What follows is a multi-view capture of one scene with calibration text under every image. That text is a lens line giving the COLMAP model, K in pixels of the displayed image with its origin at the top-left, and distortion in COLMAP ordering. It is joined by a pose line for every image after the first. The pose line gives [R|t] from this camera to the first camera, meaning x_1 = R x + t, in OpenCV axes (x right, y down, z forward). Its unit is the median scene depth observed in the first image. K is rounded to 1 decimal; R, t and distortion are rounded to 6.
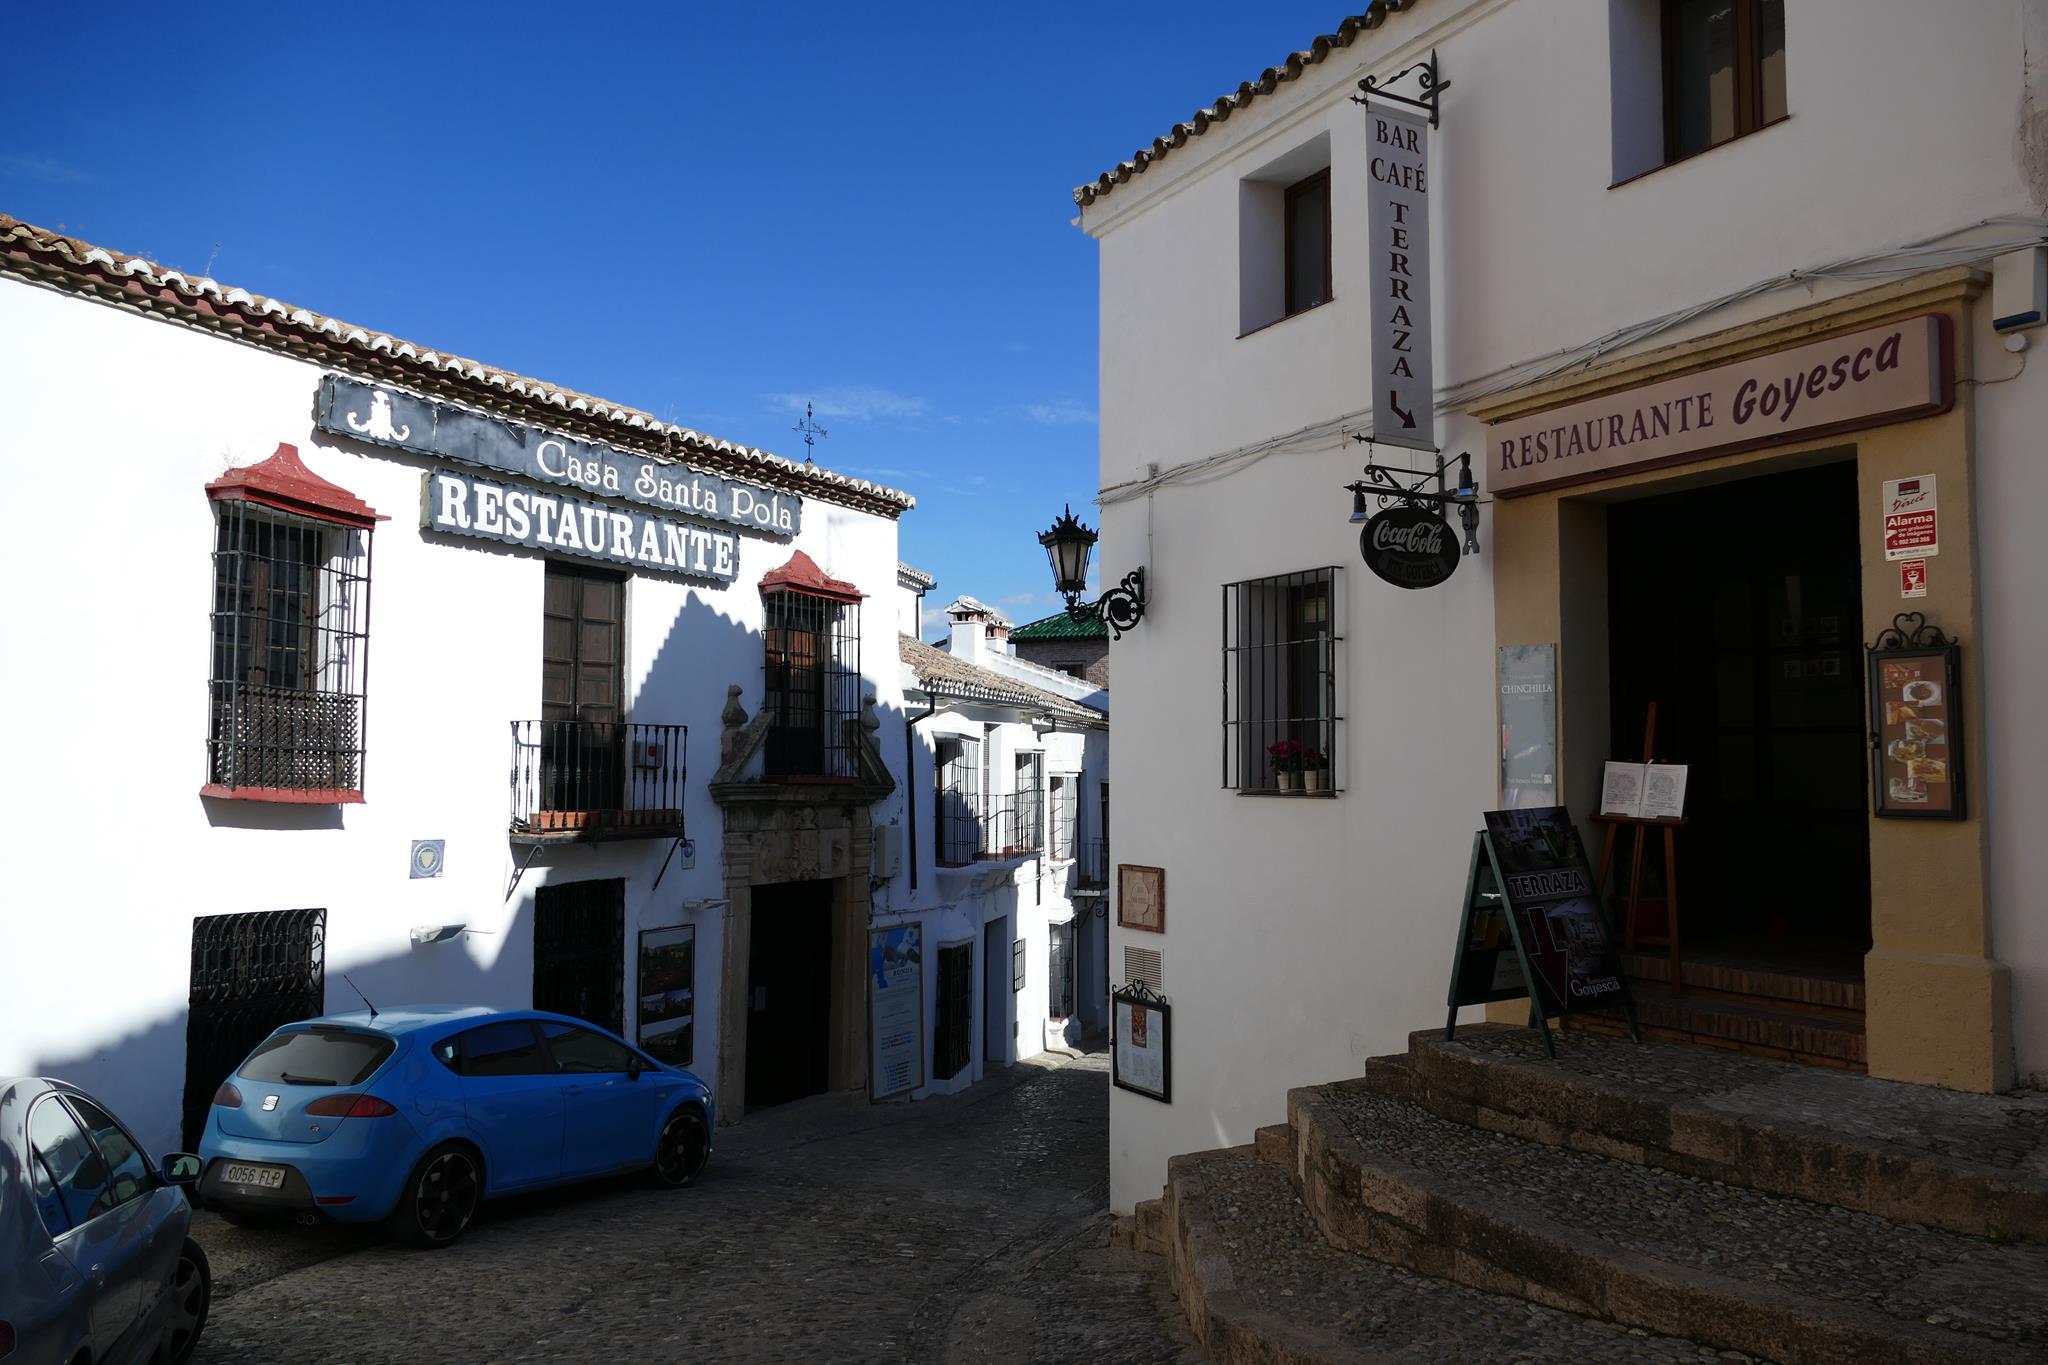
lens RADIAL K [[1464.8, 0, 1029.1], [0, 1464.8, 681.1], [0, 0, 1]] dist [-0.017412, 0.006721]
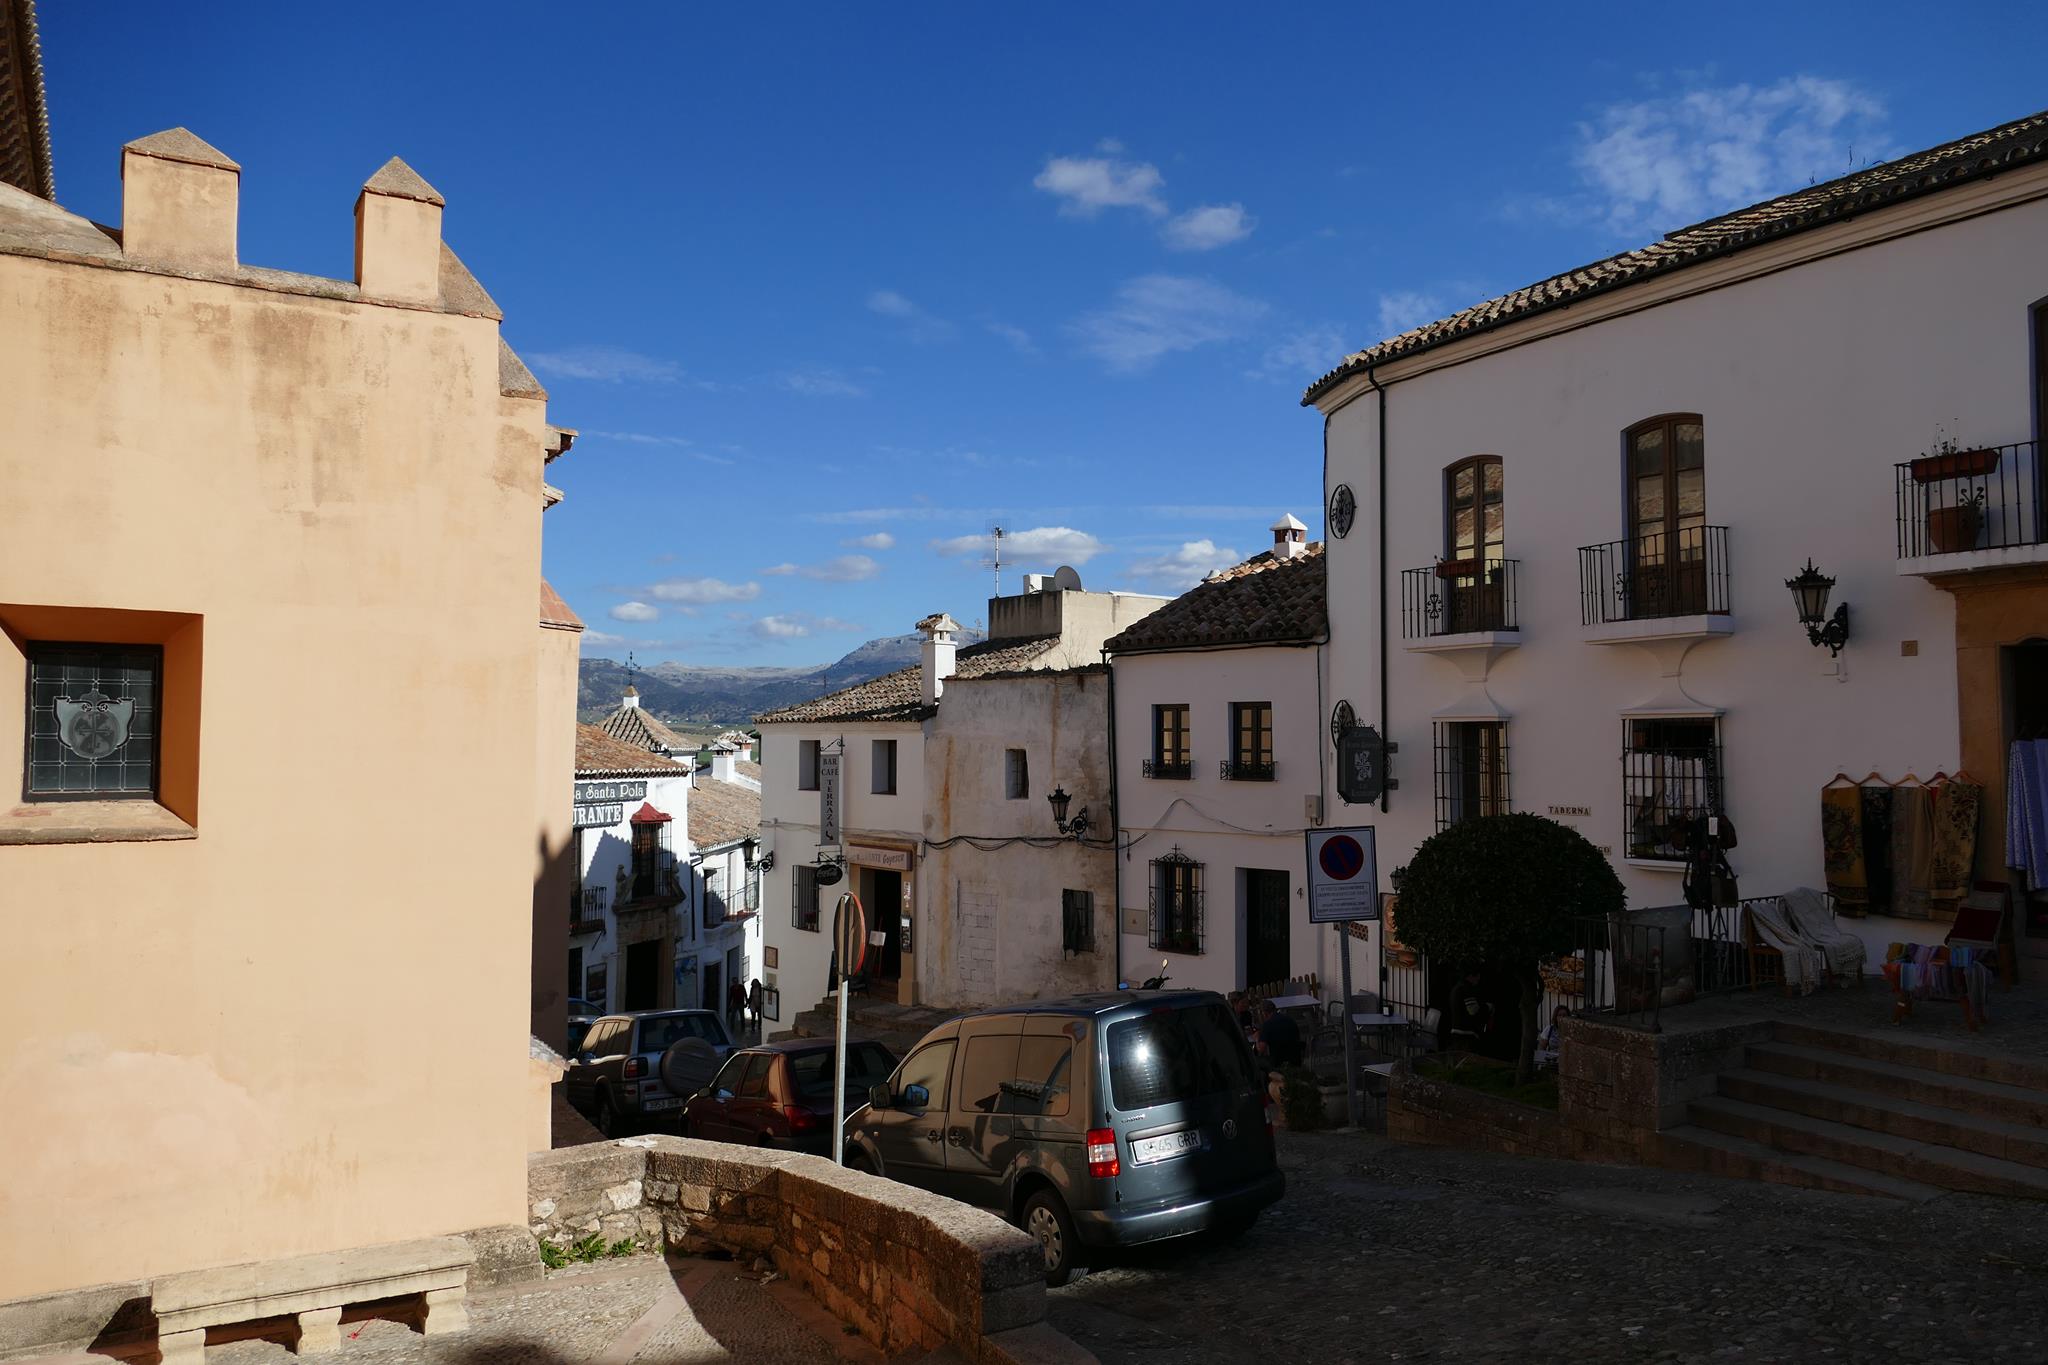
lens RADIAL K [[1464.8, 0, 1010.0], [0, 1464.8, 681.6], [0, 0, 1]] dist [-0.017412, 0.006721]
pose [[0.989478, 0.004219, 0.144625, 0.088045], [-0.006491, 0.999863, 0.015239, -0.342586], [-0.144541, -0.016017, 0.989369, -1.504708]]
